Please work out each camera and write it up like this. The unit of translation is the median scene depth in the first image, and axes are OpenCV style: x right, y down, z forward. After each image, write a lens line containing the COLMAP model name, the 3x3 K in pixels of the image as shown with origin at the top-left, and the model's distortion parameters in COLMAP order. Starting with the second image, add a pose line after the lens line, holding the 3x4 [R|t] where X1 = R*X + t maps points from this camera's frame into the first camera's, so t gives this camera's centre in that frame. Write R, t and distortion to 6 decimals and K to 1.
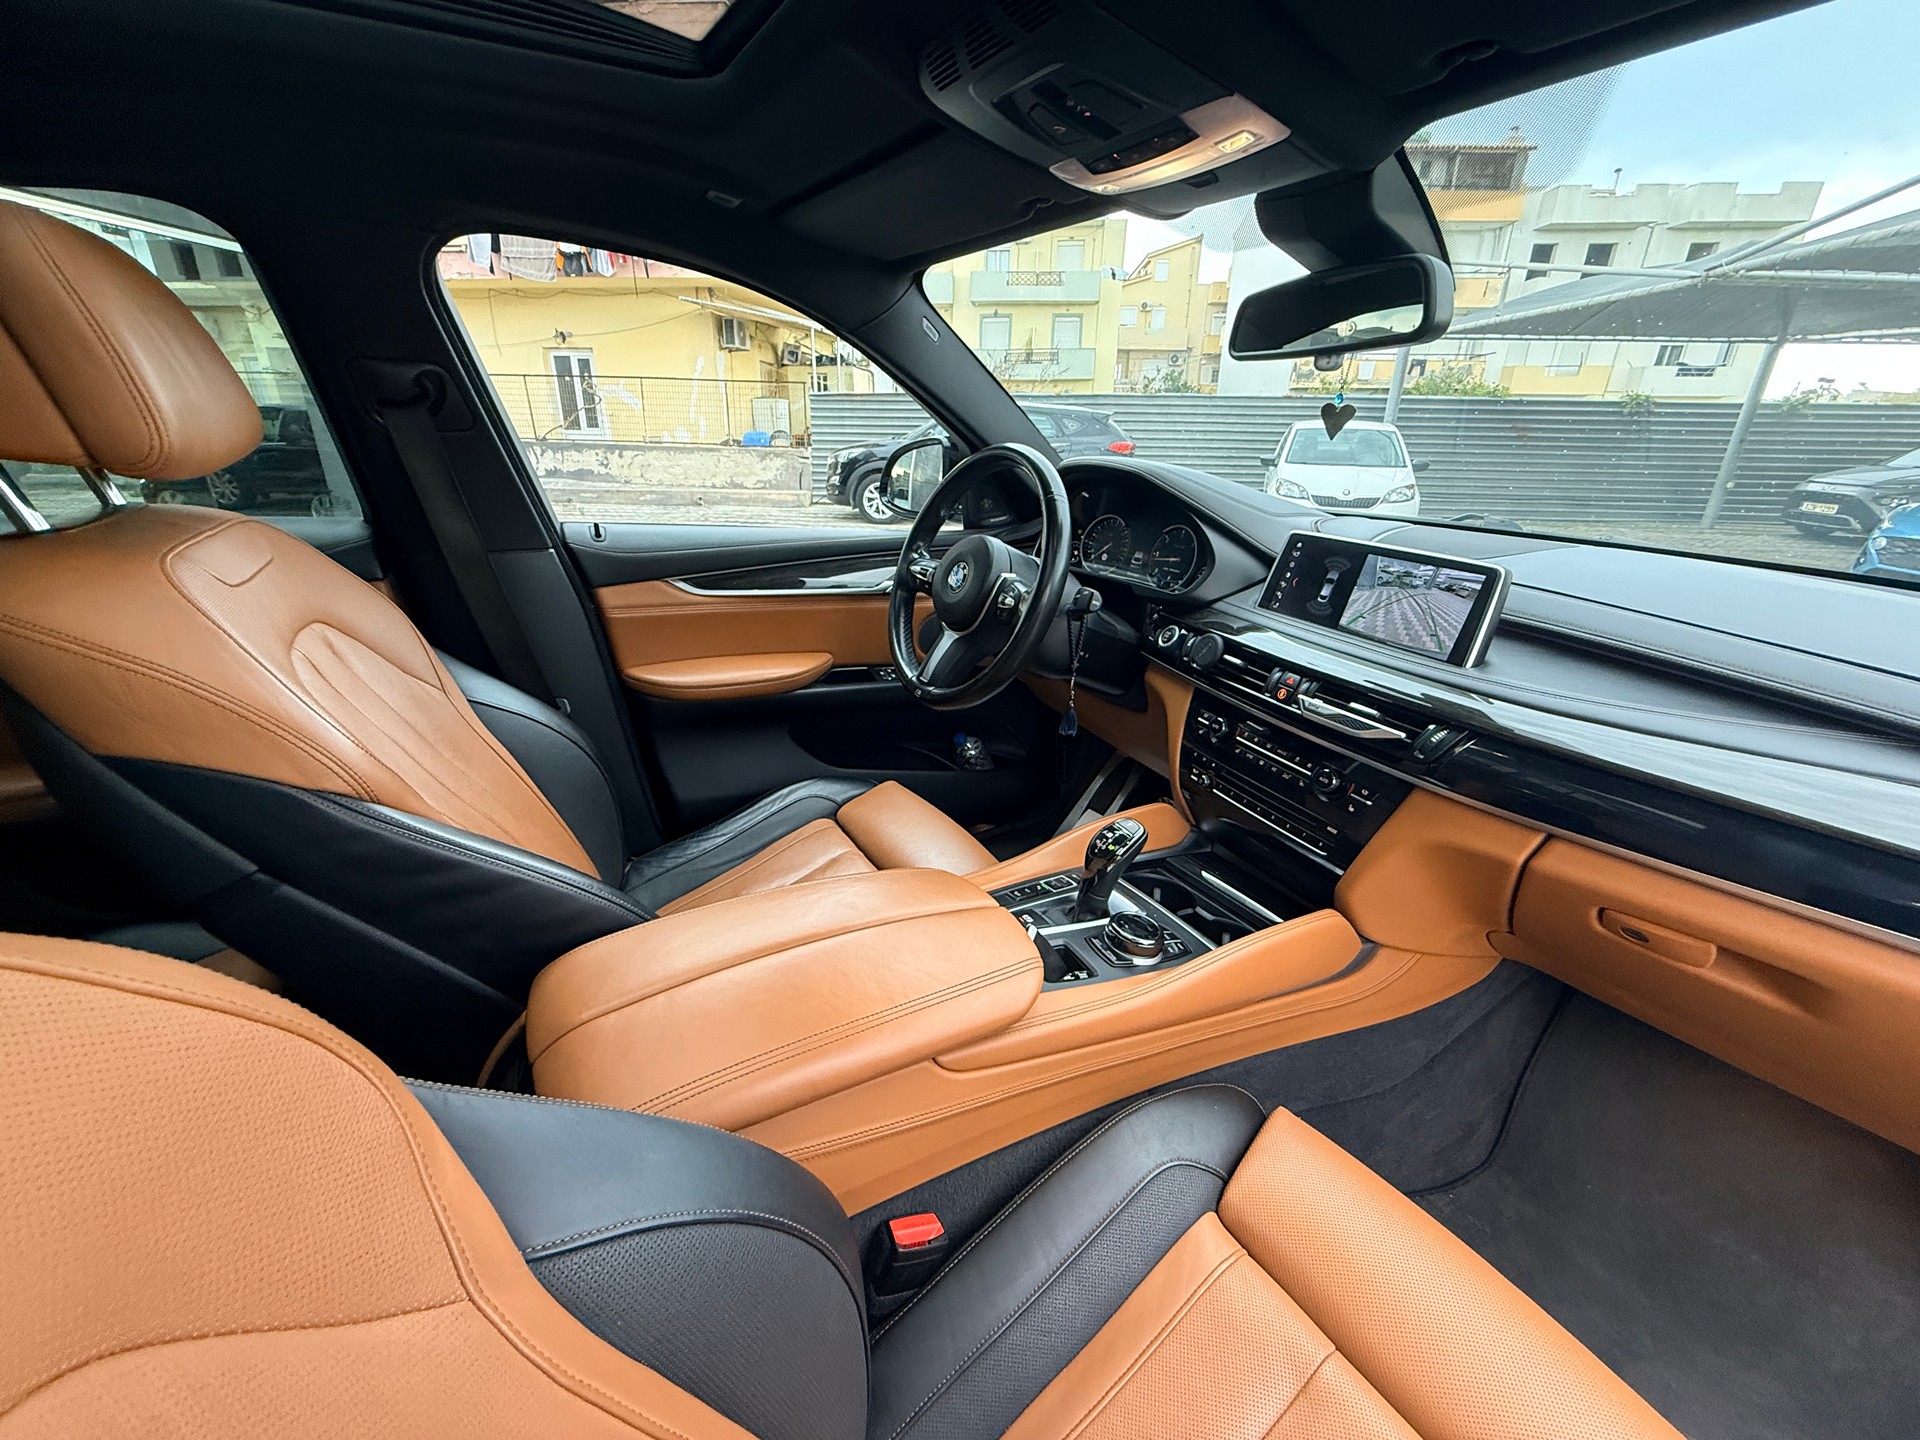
lens RADIAL K [[764.8, 0, 958.9], [0, 764.8, 720.0], [0, 0, 1]] dist [-0.001005, 0.000390]
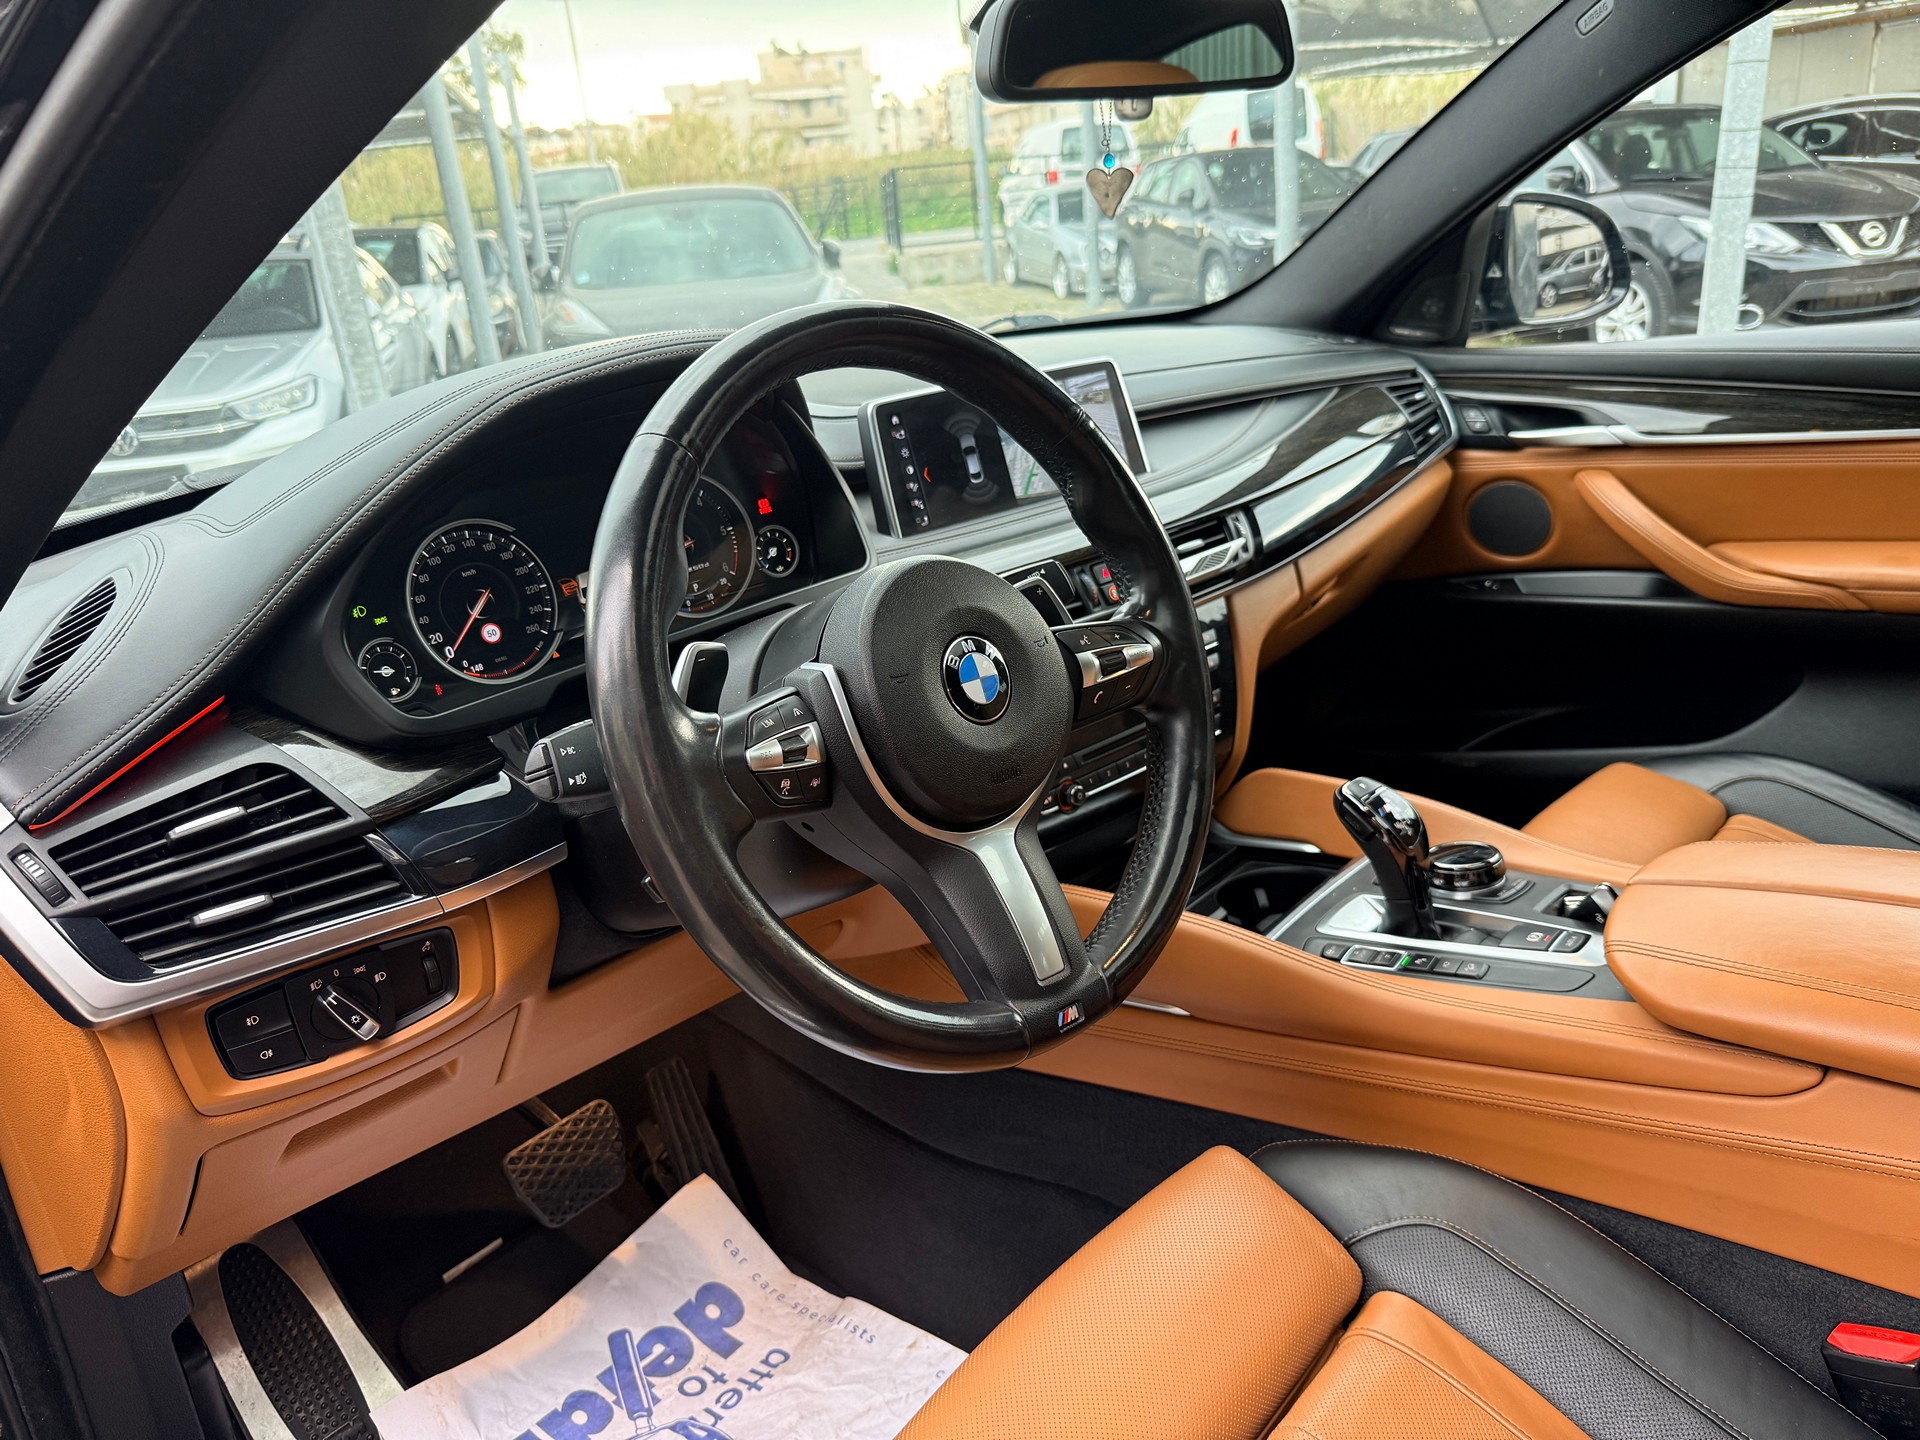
lens RADIAL K [[1360.7, 0, 939.5], [0, 1360.7, 724.7], [0, 0, 1]] dist [0.027776, -0.040263]
pose [[-0.271562, -0.341638, 0.899743, -0.457002], [0.421864, 0.798021, 0.430341, -0.360448], [-0.865035, 0.496433, -0.072587, 0.869642]]
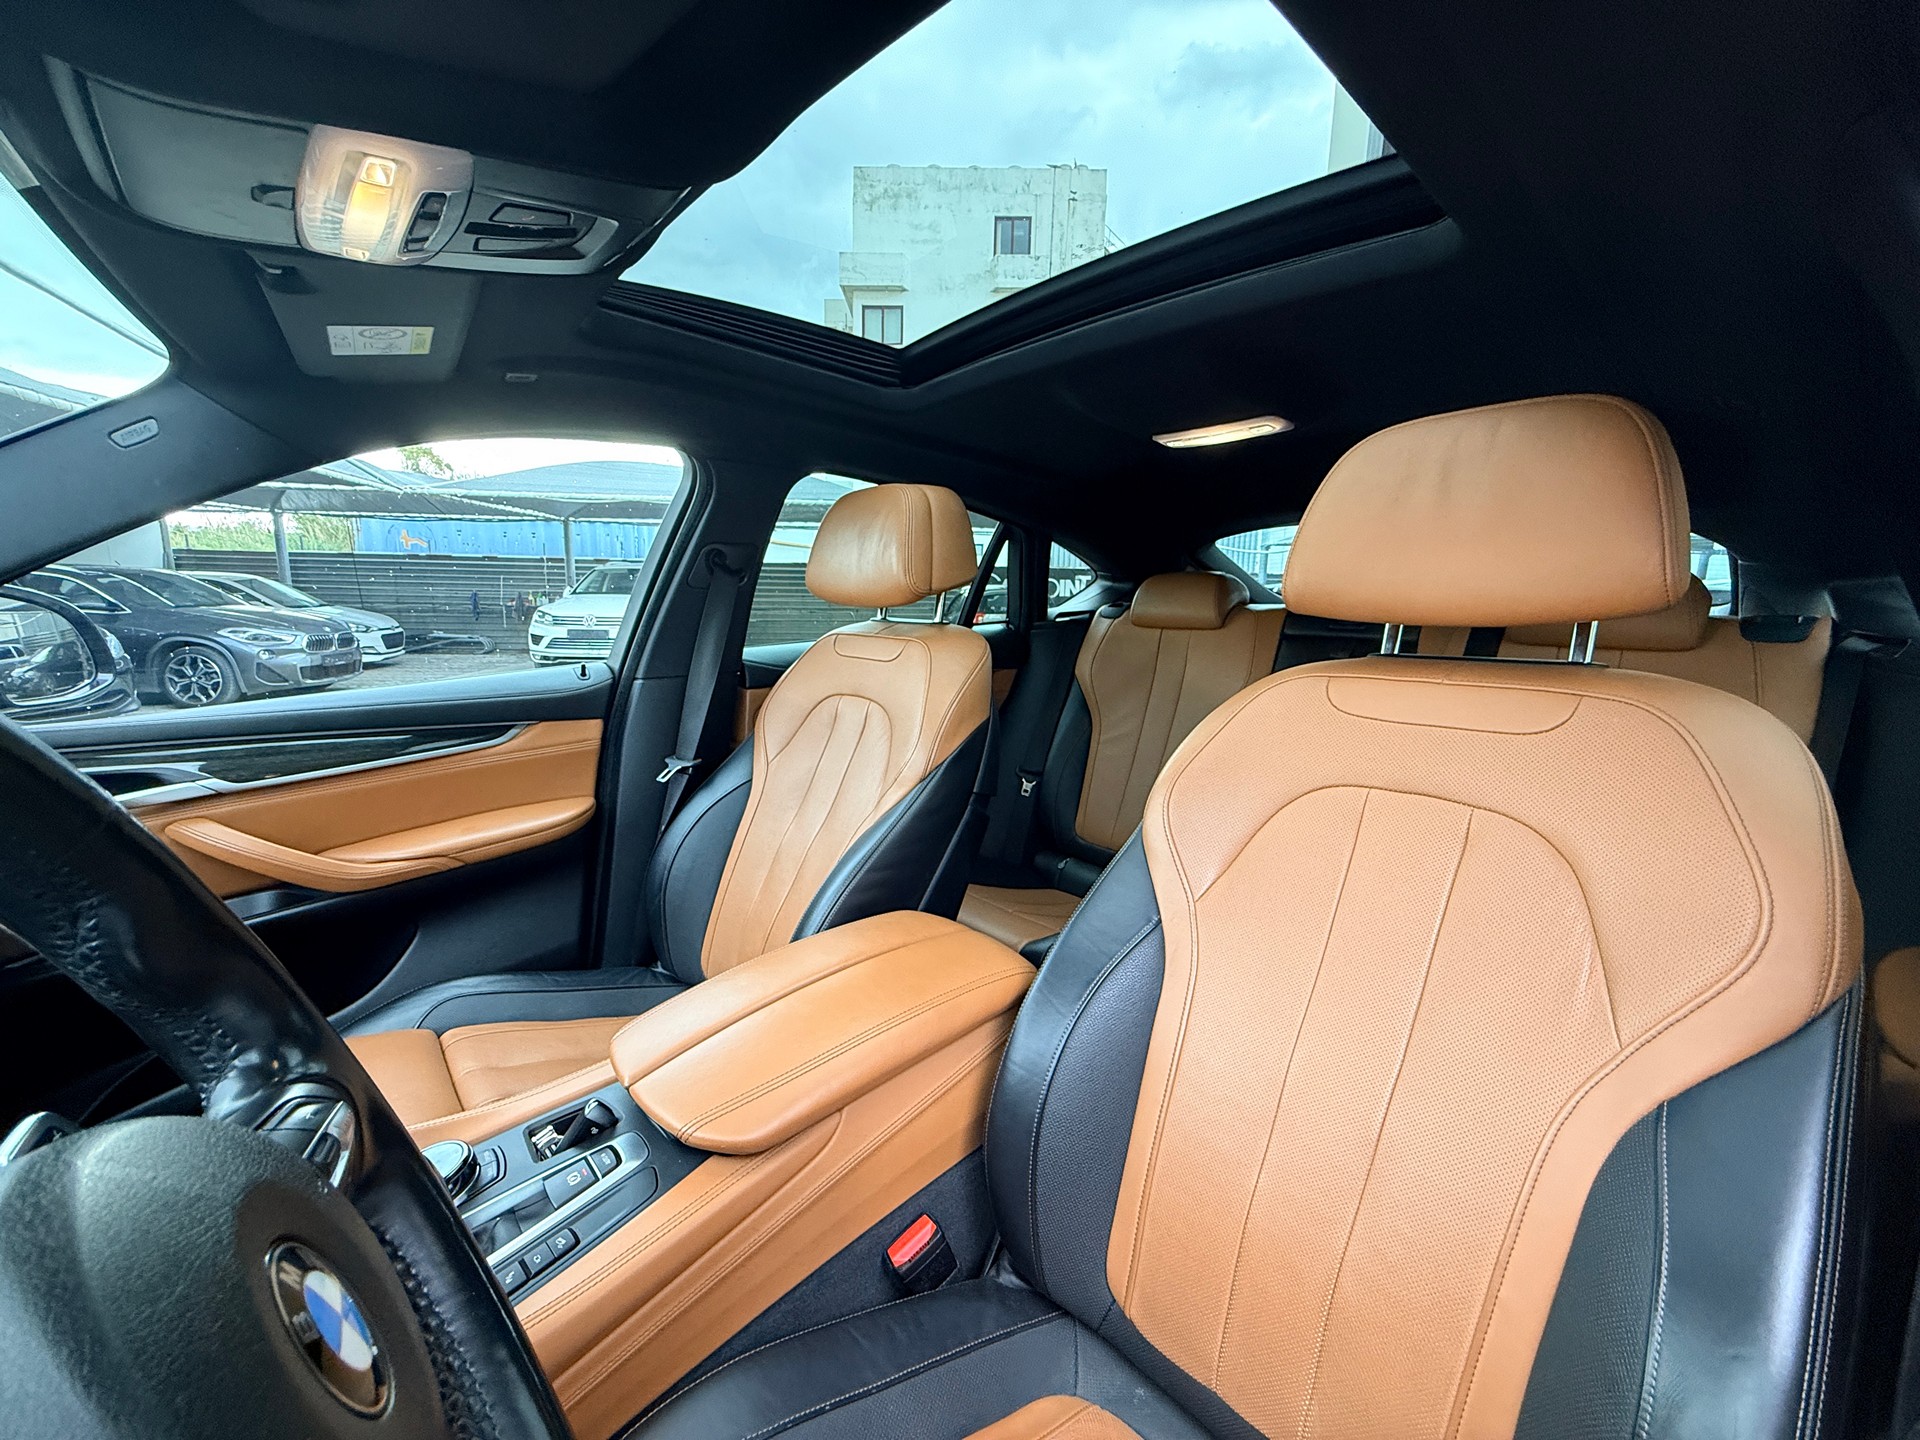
lens RADIAL K [[764.8, 0, 957.4], [0, 764.8, 715.5], [0, 0, 1]] dist [-0.001005, 0.000390]
pose [[-0.984128, -0.008394, -0.177262, -0.083129], [-0.095849, 0.865792, 0.491139, -0.320136], [0.149349, 0.500334, -0.852855, 0.889696]]
